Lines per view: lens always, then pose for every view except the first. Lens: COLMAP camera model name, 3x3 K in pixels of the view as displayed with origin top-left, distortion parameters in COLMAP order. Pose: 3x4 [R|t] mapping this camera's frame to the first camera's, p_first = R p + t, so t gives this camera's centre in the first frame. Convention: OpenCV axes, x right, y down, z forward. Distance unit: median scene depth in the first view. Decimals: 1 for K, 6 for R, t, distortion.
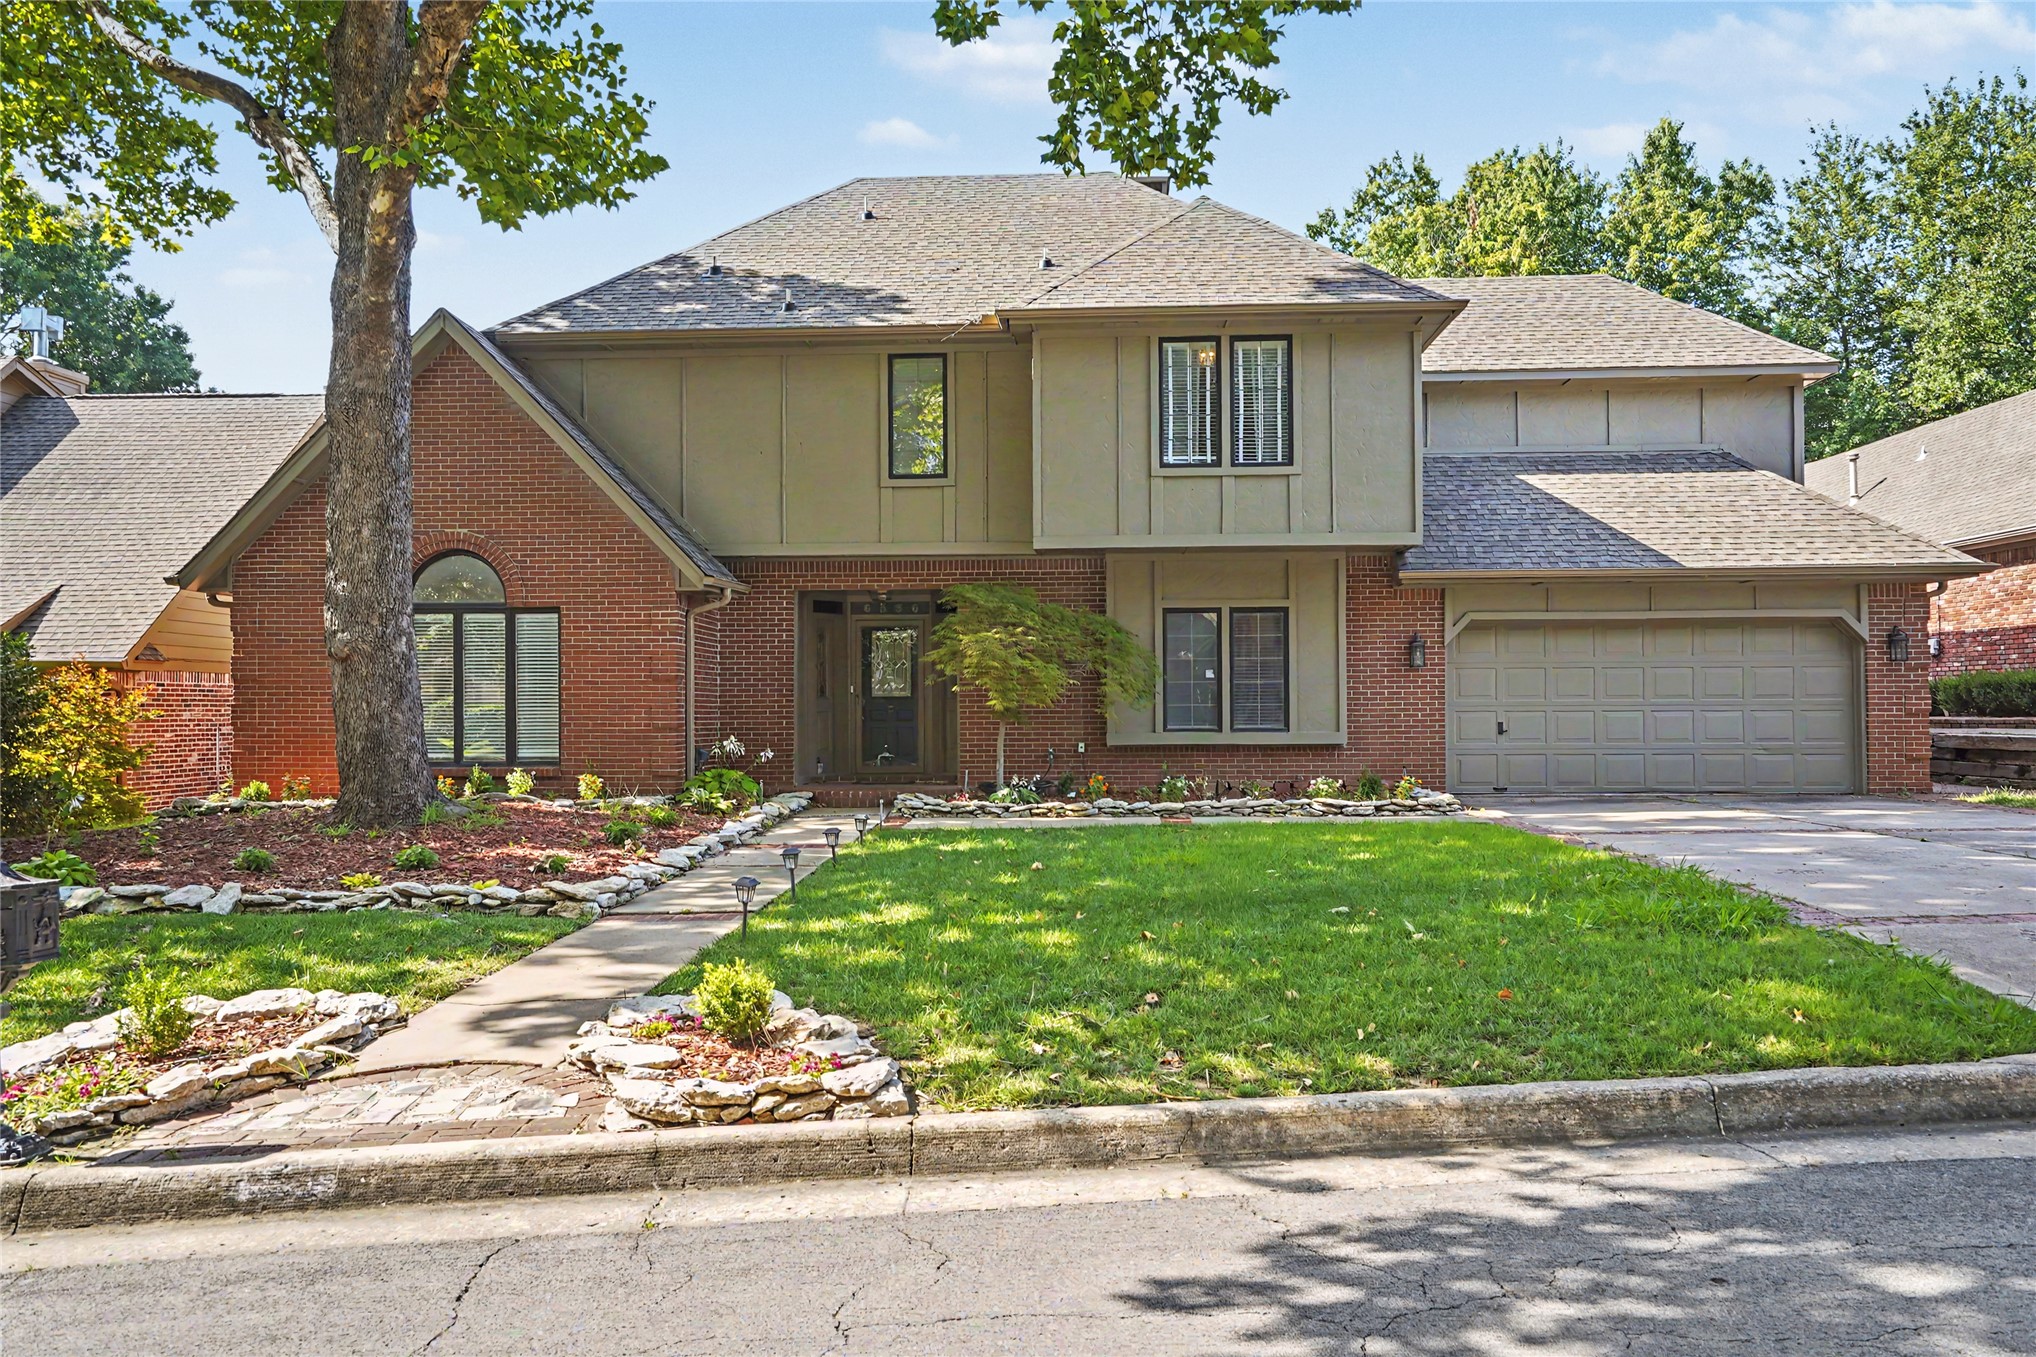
lens RADIAL K [[1523.0, 0, 1018.0], [0, 1523.0, 678.5], [0, 0, 1]] dist [0.000146, 0.000084]
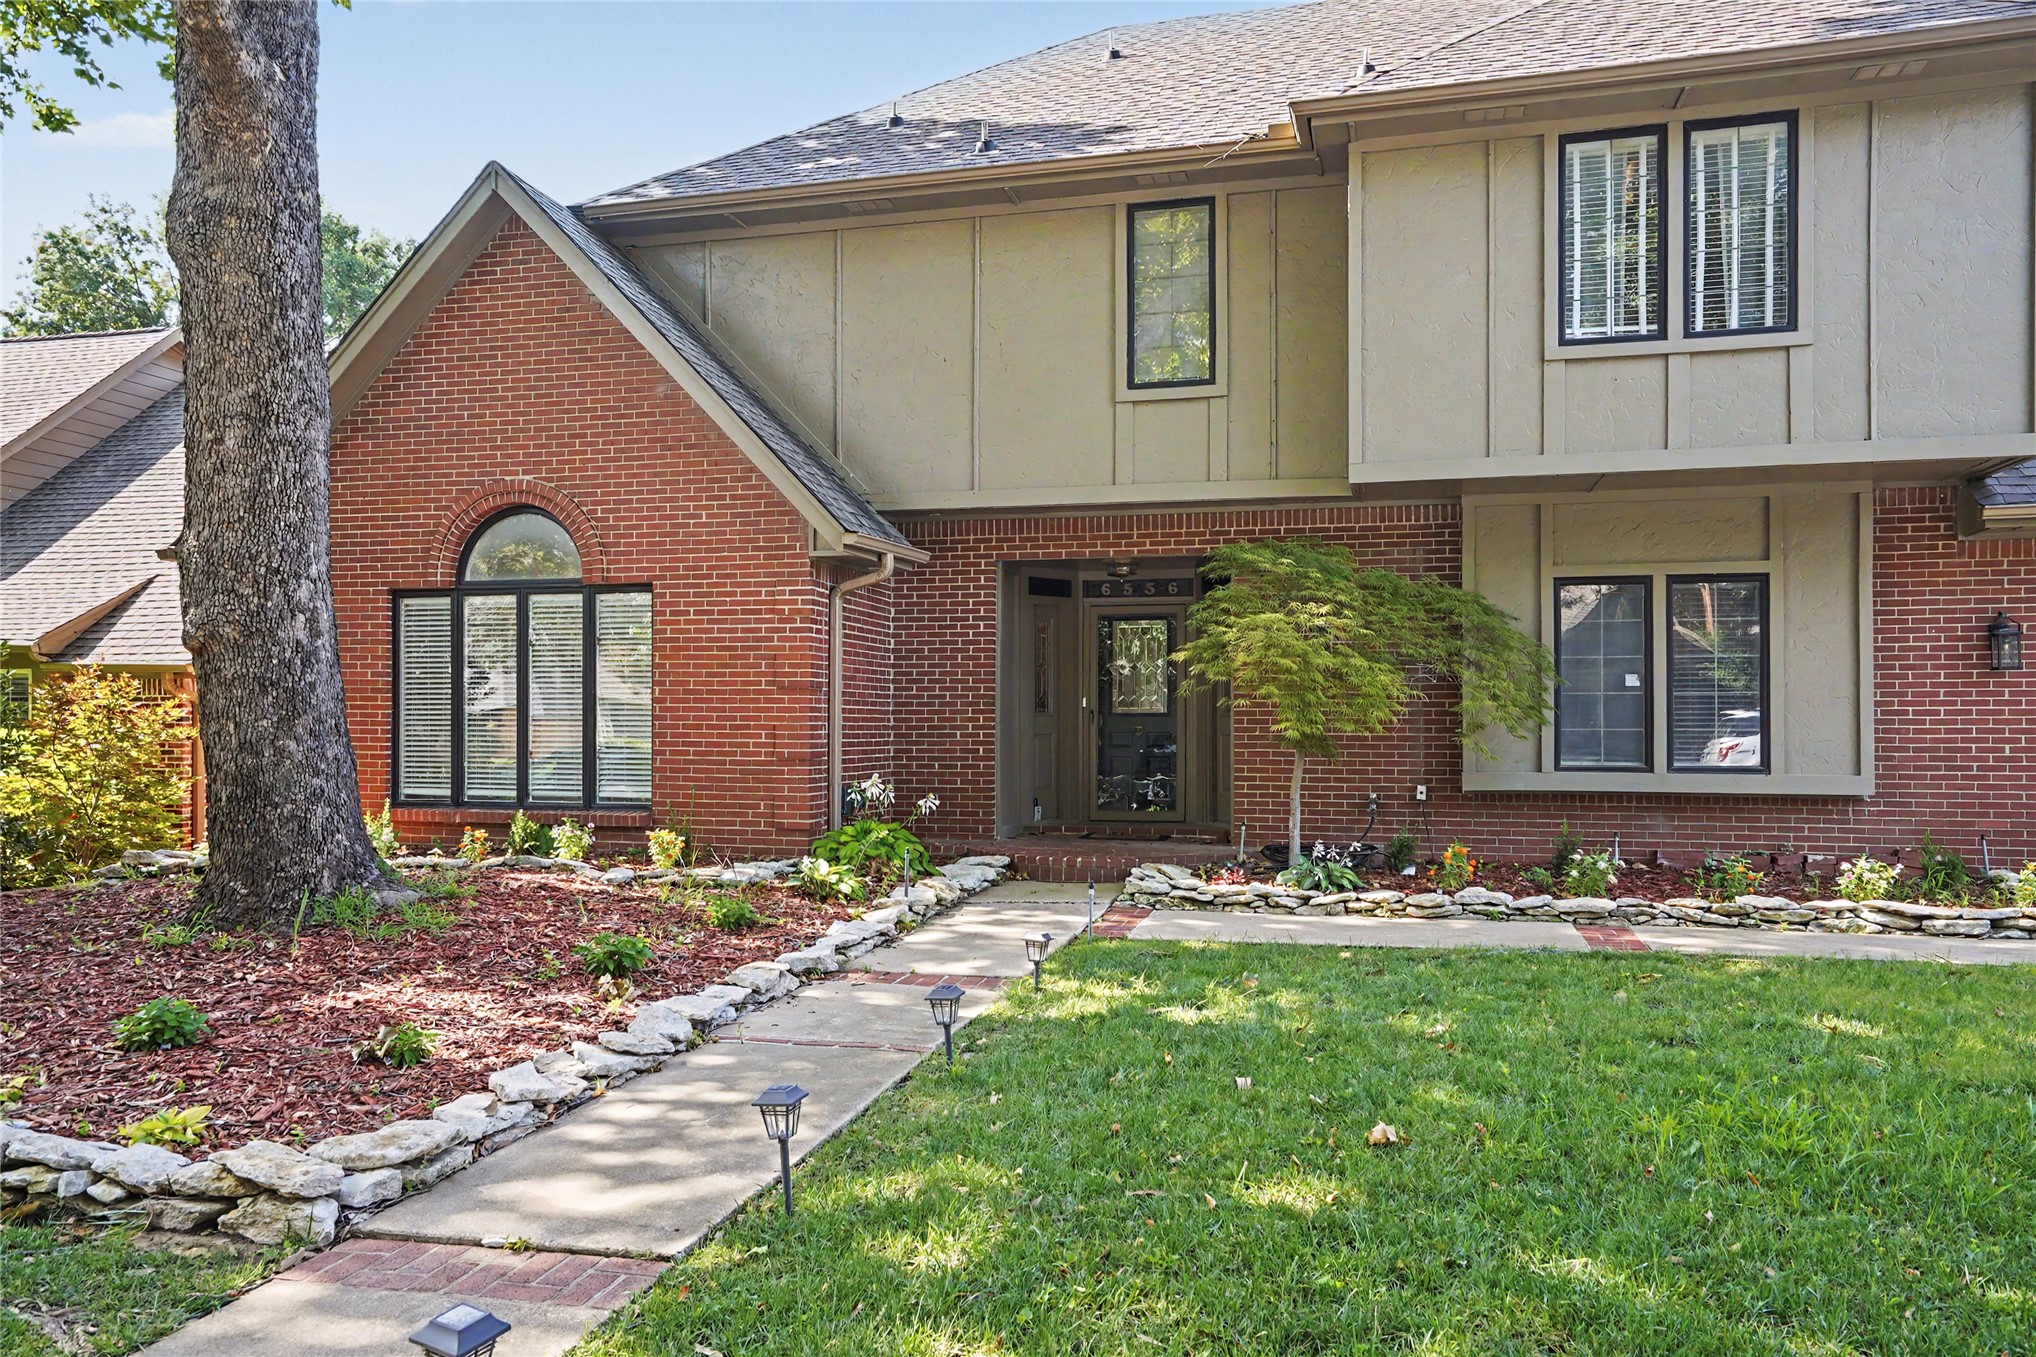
lens RADIAL K [[1476.4, 0, 1019.0], [0, 1476.4, 701.9], [0, 0, 1]] dist [0.005395, 0.006517]
pose [[0.980695, 0.003653, -0.195511, -0.004137], [-0.002145, 0.999966, 0.007923, 0.001652], [0.195534, -0.007350, 0.980669, 0.368495]]
